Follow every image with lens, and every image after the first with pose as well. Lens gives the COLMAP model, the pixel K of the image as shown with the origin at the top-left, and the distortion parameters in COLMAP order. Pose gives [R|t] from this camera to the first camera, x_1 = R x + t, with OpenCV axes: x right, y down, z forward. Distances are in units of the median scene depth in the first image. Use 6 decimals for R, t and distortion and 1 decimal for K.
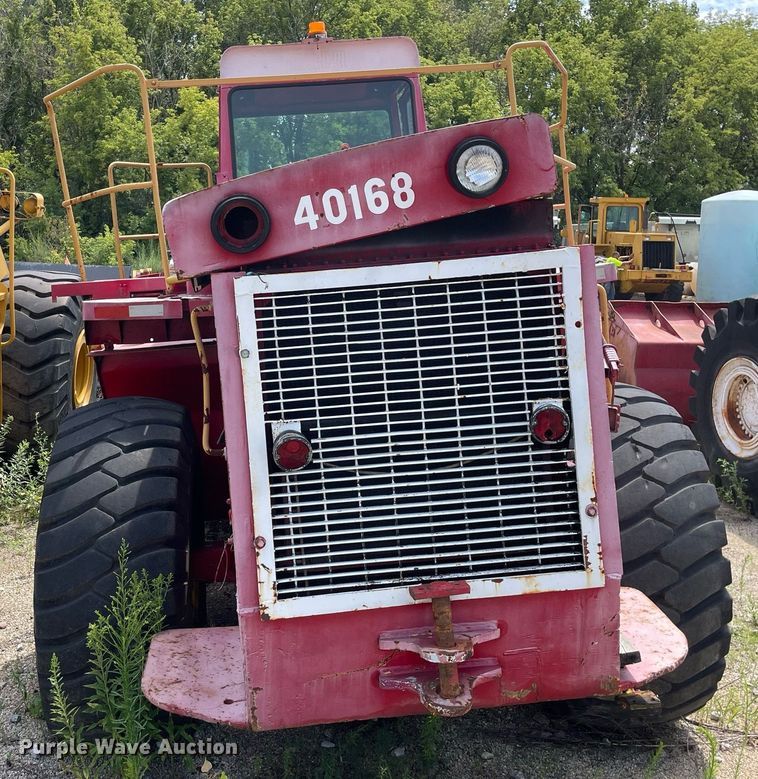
lens RADIAL K [[889.3, 0, 377.9], [0, 889.3, 376.9], [0, 0, 1]] dist [0.079602, -0.030349]
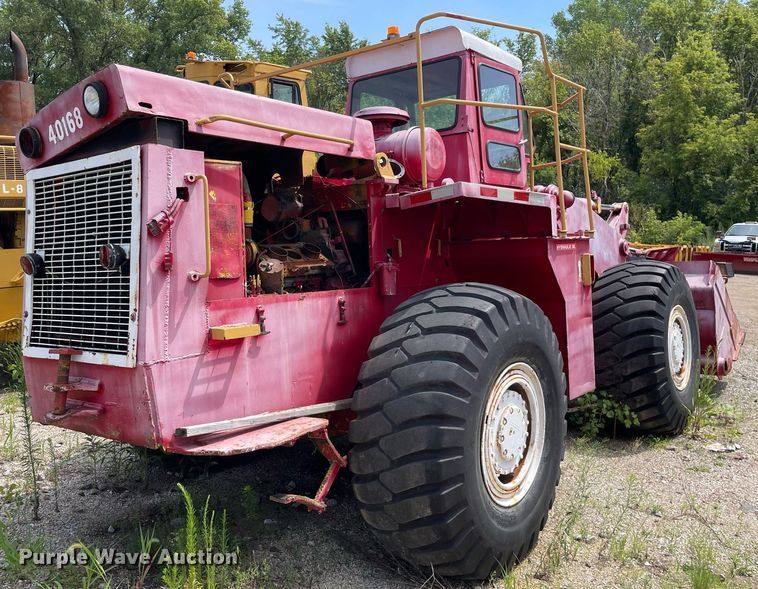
lens RADIAL K [[701.2, 0, 379.0], [0, 701.2, 294.5], [0, 0, 1]] dist [0.115145, 0.002988]
pose [[0.712795, 0.070753, -0.697795, 0.972555], [-0.110814, 0.993763, -0.012433, 0.056326], [0.692563, 0.086188, 0.716190, 0.295795]]
